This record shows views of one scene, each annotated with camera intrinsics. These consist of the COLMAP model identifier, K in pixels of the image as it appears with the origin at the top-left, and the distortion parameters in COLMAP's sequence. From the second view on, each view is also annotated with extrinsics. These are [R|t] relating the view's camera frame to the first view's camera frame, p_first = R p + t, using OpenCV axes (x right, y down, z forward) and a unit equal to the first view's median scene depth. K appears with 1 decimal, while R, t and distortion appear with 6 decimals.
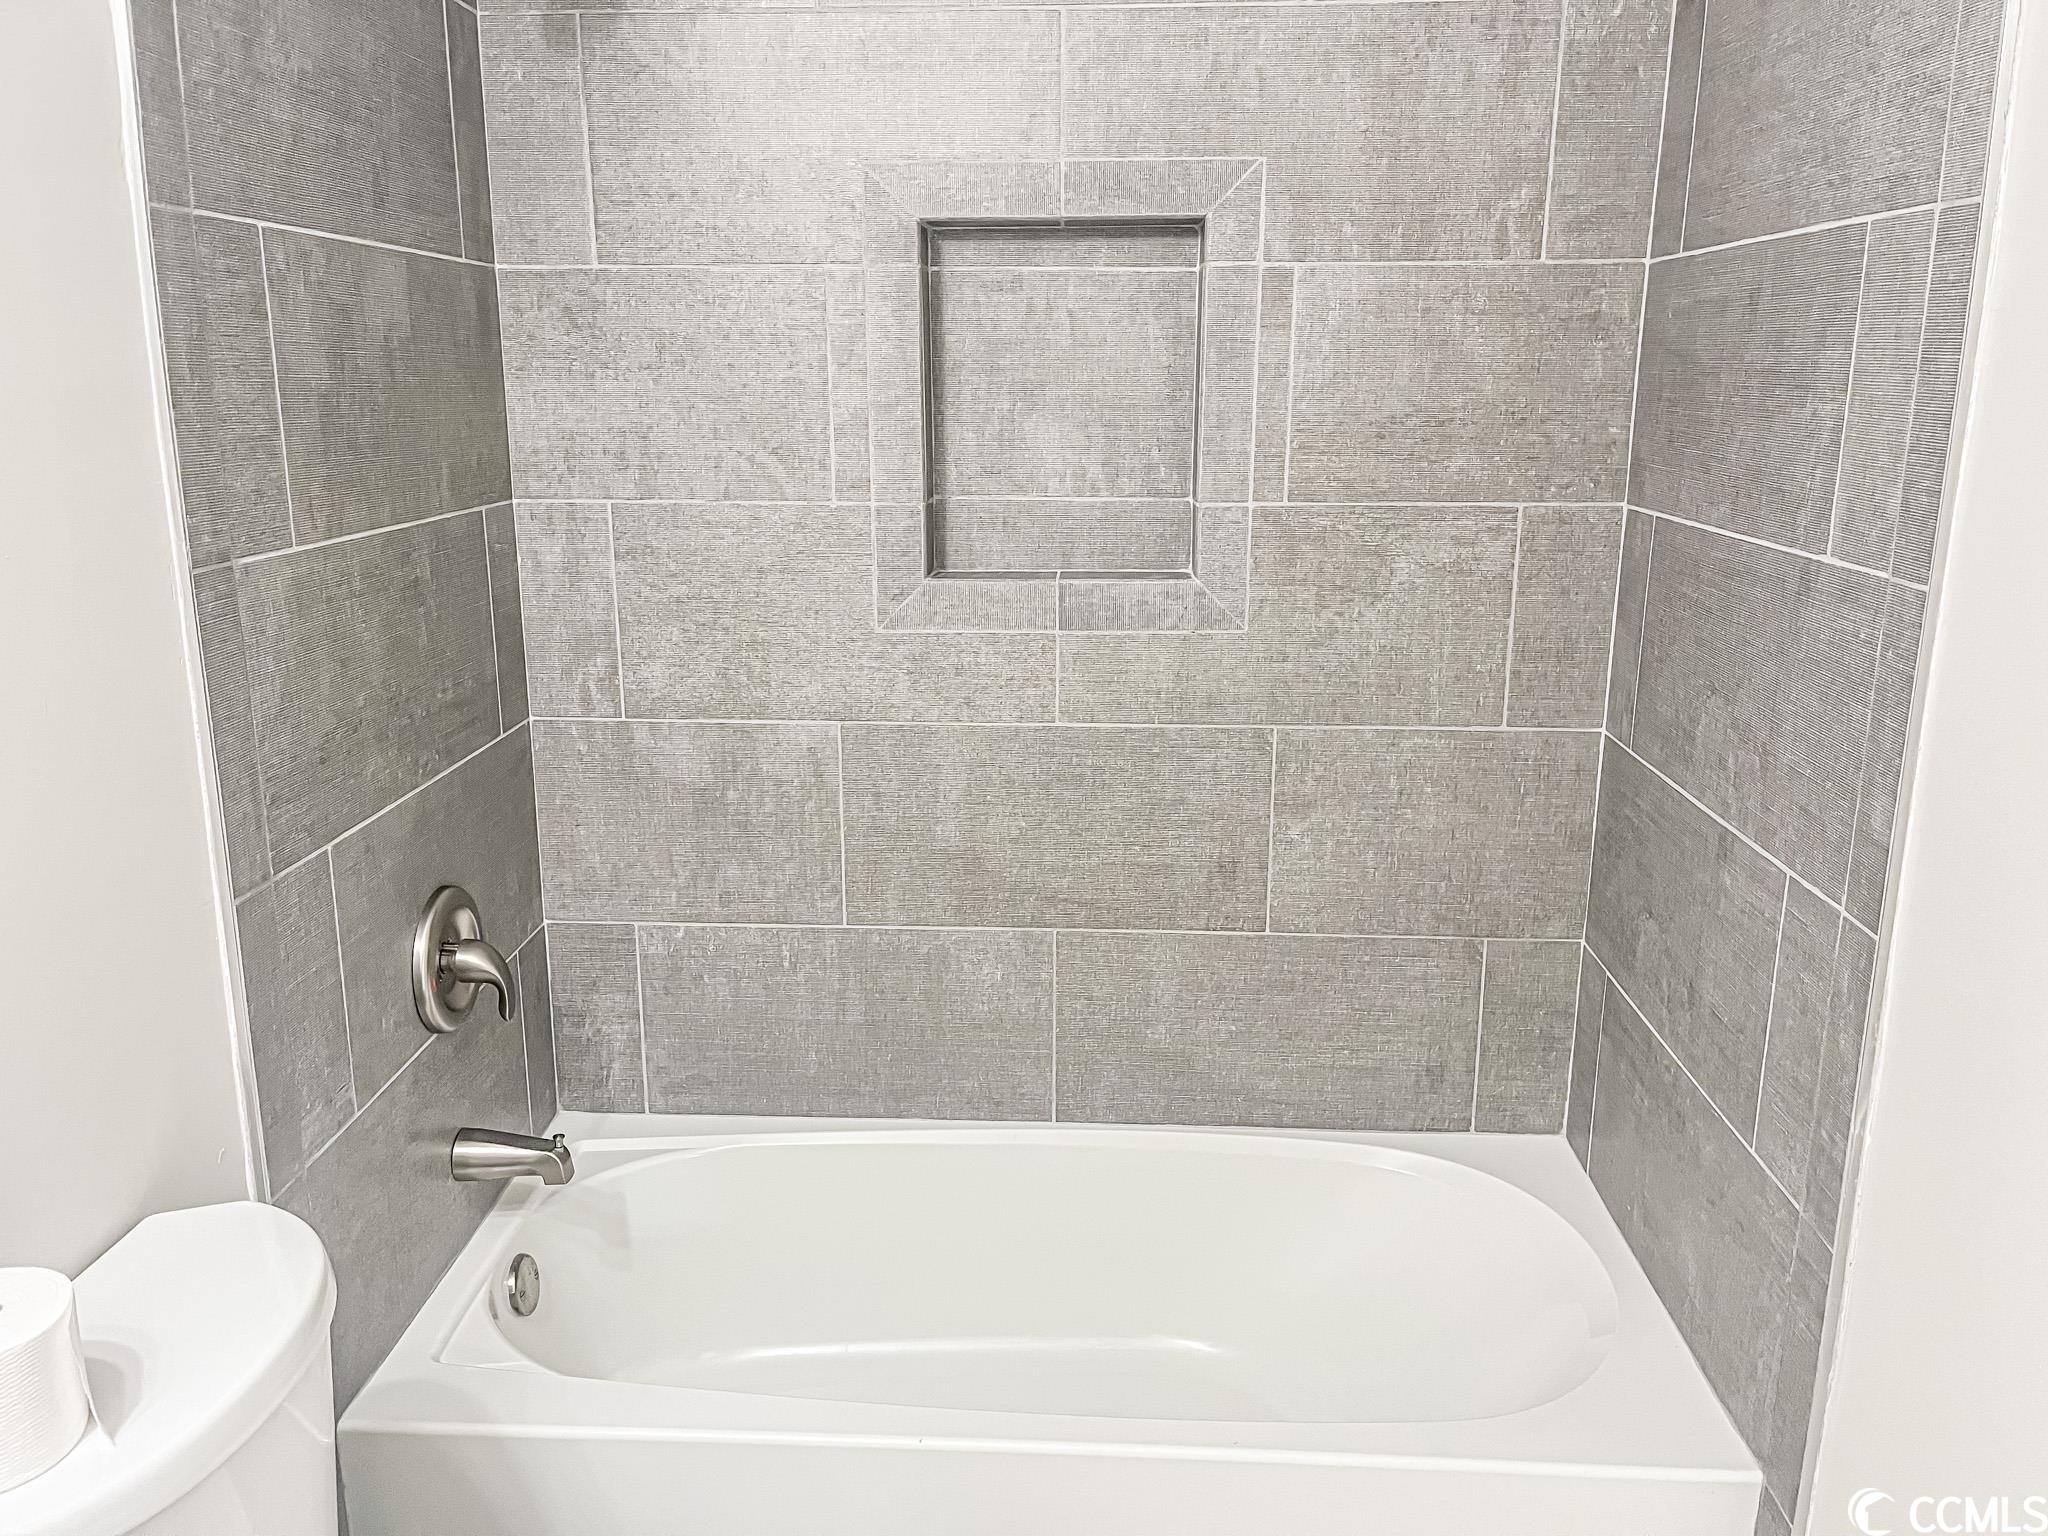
lens RADIAL K [[1557.3, 0, 1025.1], [0, 1557.3, 760.7], [0, 0, 1]] dist [0.070361, -0.091739]
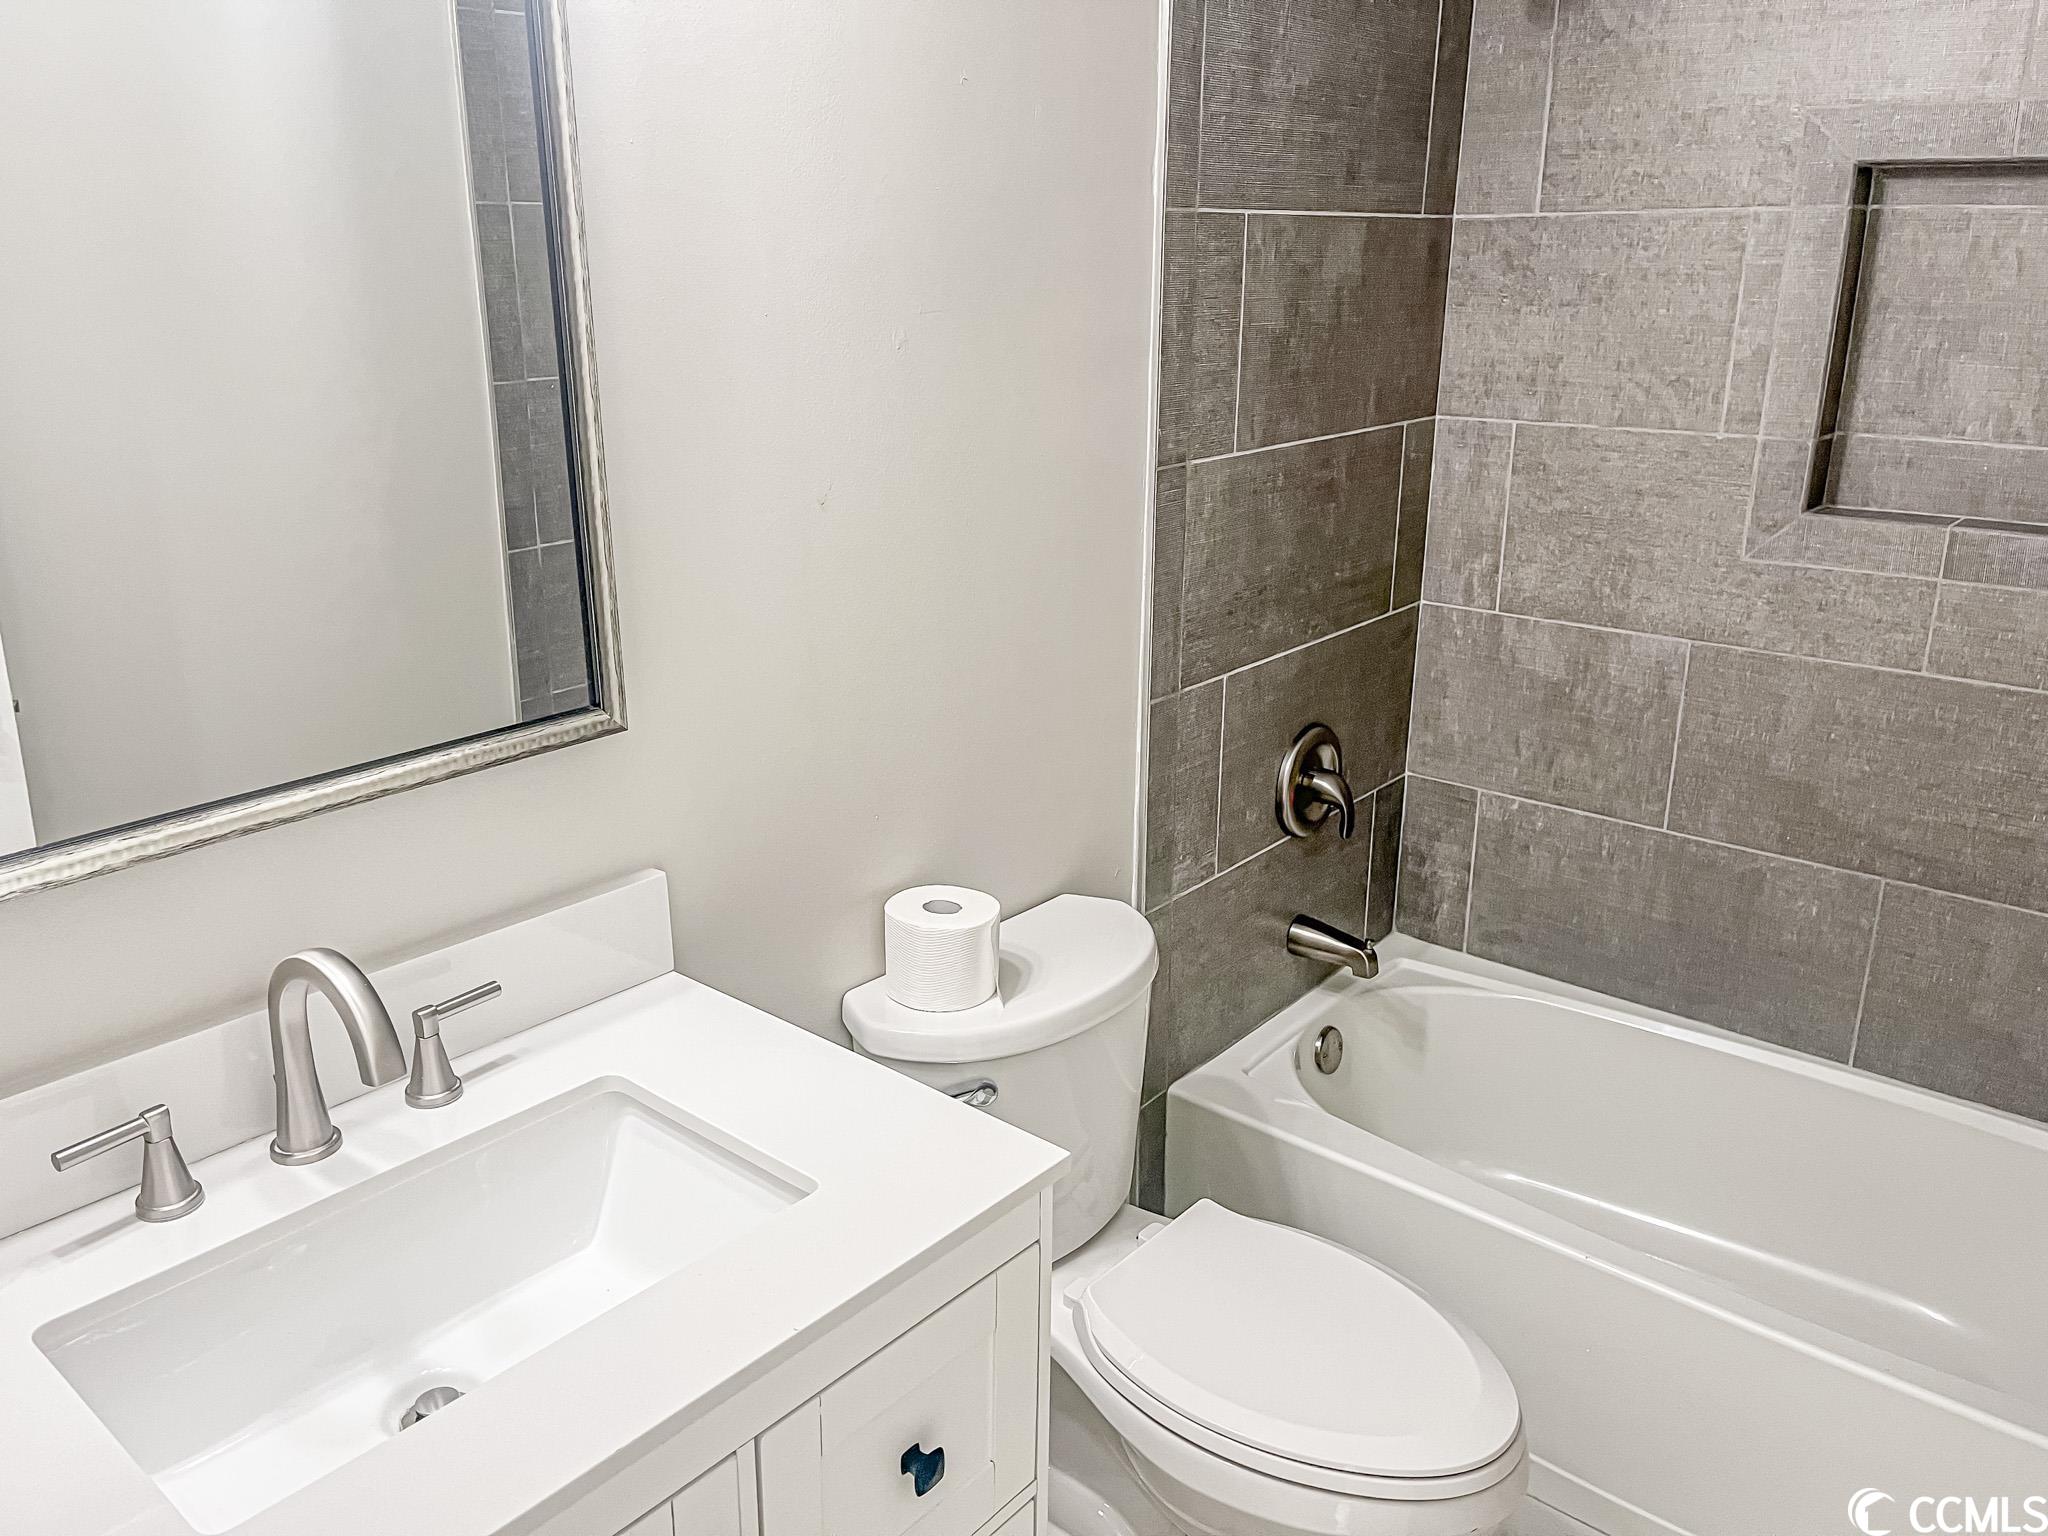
lens RADIAL K [[1579.6, 0, 1018.6], [0, 1579.6, 761.6], [0, 0, 1]] dist [0.071105, -0.082016]
pose [[0.792362, 0.186892, -0.580718, 0.172426], [-0.144193, 0.982320, 0.119395, -0.007952], [0.592765, -0.010869, 0.805302, -0.158703]]
